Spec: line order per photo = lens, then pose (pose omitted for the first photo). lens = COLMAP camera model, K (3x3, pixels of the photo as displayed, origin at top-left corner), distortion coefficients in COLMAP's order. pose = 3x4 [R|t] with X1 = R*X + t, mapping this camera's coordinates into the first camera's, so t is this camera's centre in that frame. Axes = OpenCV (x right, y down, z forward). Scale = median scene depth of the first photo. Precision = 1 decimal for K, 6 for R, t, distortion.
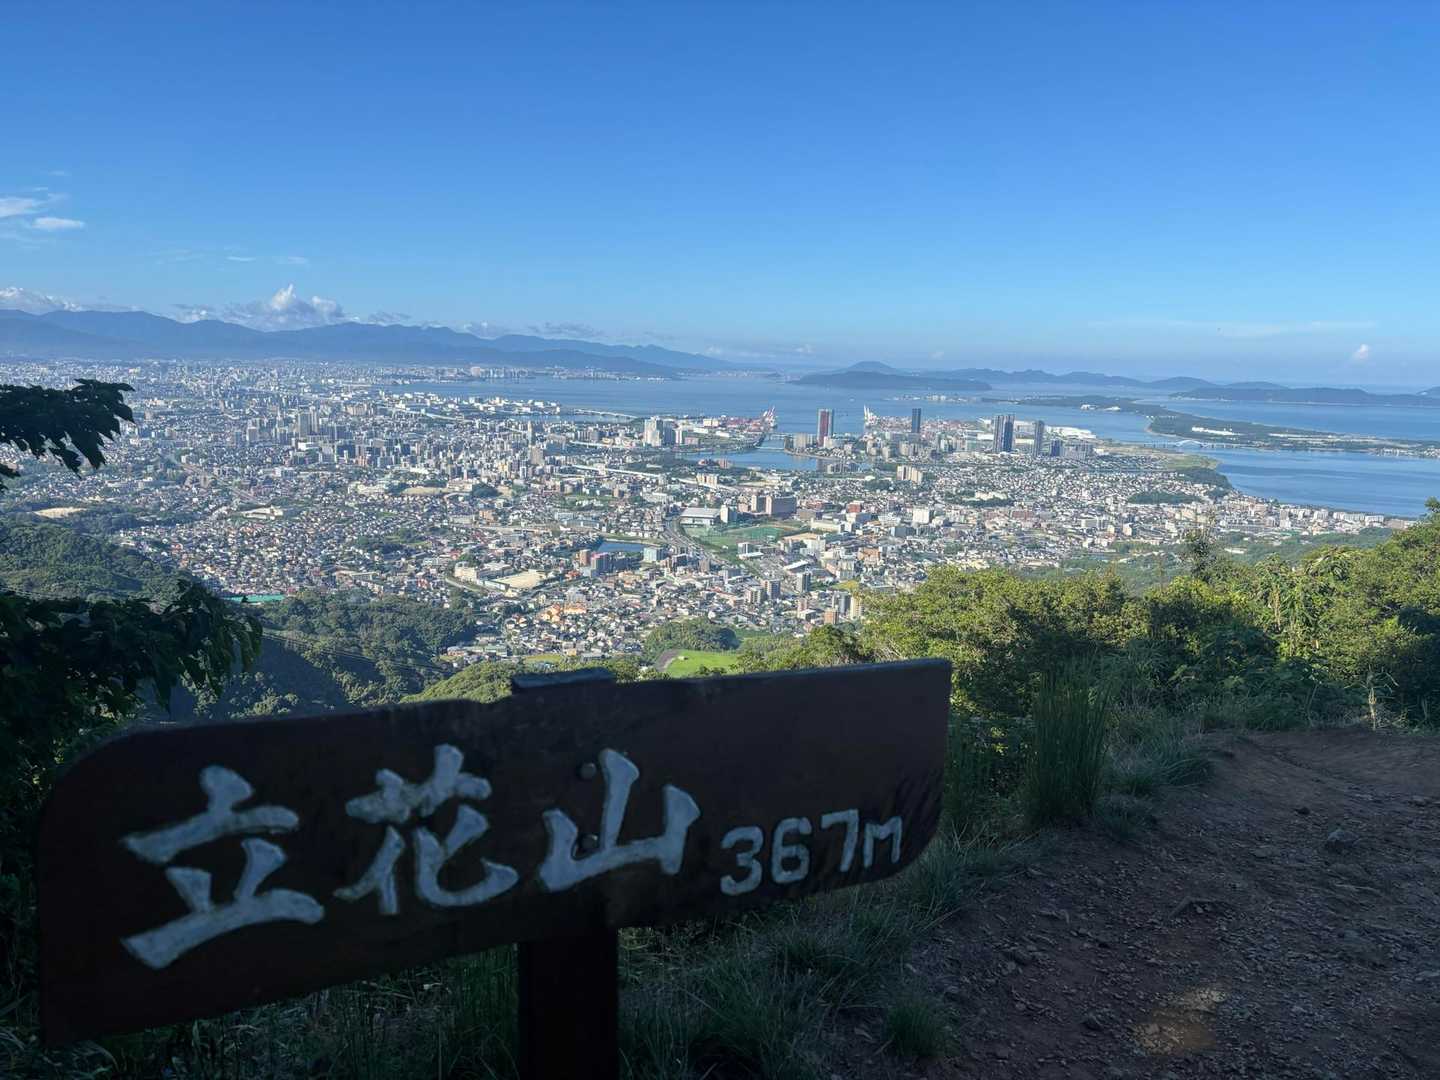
lens RADIAL K [[1096.7, 0, 720.0], [0, 1096.7, 540.0], [0, 0, 1]] dist [0.156907, -0.204899]
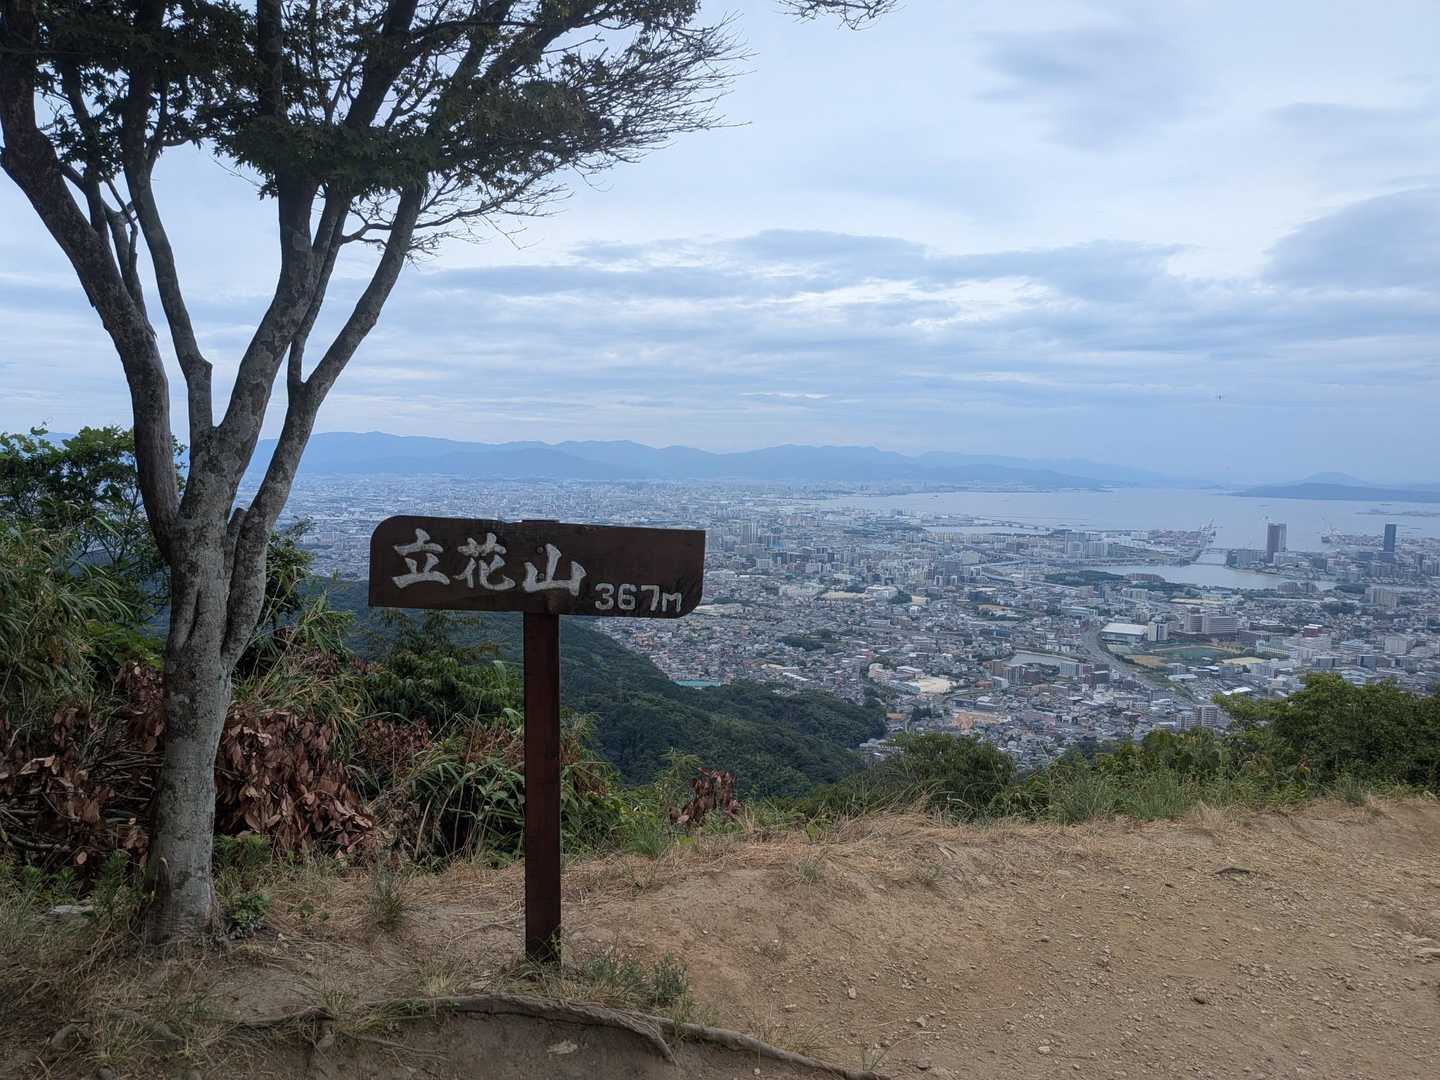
lens RADIAL K [[1096.7, 0, 720.0], [0, 1096.7, 540.0], [0, 0, 1]] dist [0.156907, -0.204899]
pose [[0.922366, 0.015344, -0.386013, 1.260821], [-0.056024, 0.993961, -0.094357, 0.384334], [0.382233, 0.108658, 0.917655, -1.276414]]
